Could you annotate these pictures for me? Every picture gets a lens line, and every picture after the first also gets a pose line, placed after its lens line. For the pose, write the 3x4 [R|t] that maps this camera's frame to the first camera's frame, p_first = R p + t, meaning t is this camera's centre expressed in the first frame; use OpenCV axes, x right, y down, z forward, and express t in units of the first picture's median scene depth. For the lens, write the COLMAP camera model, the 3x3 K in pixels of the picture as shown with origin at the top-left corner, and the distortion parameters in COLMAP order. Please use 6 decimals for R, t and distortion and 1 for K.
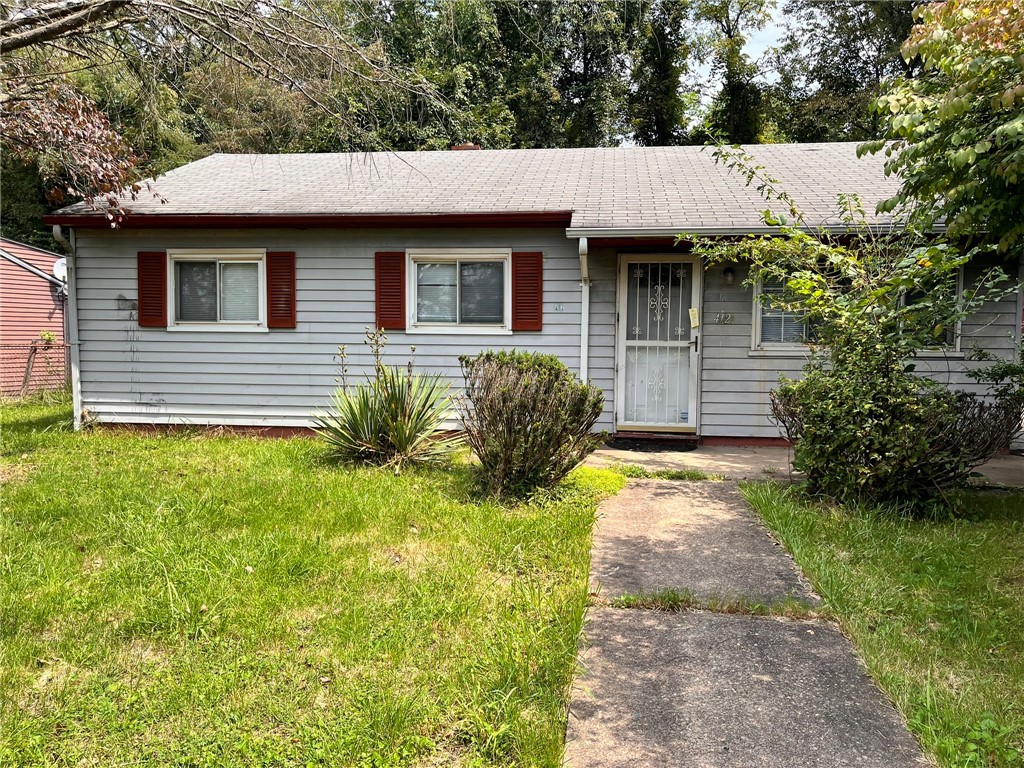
lens RADIAL K [[775.4, 0, 511.3], [0, 775.4, 382.9], [0, 0, 1]] dist [0.027295, -0.000002]
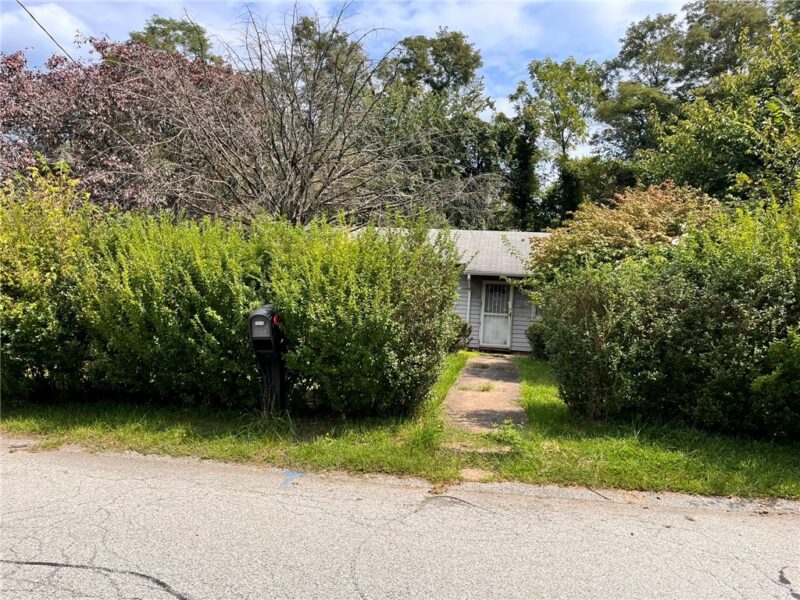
lens RADIAL K [[605.8, 0, 400.8], [0, 605.8, 299.8], [0, 0, 1]] dist [0.027295, -0.000002]
pose [[0.998413, 0.047122, -0.030840, -0.073866], [-0.049801, 0.994441, -0.092778, 0.107361], [0.026296, 0.094167, 0.995209, -1.064186]]
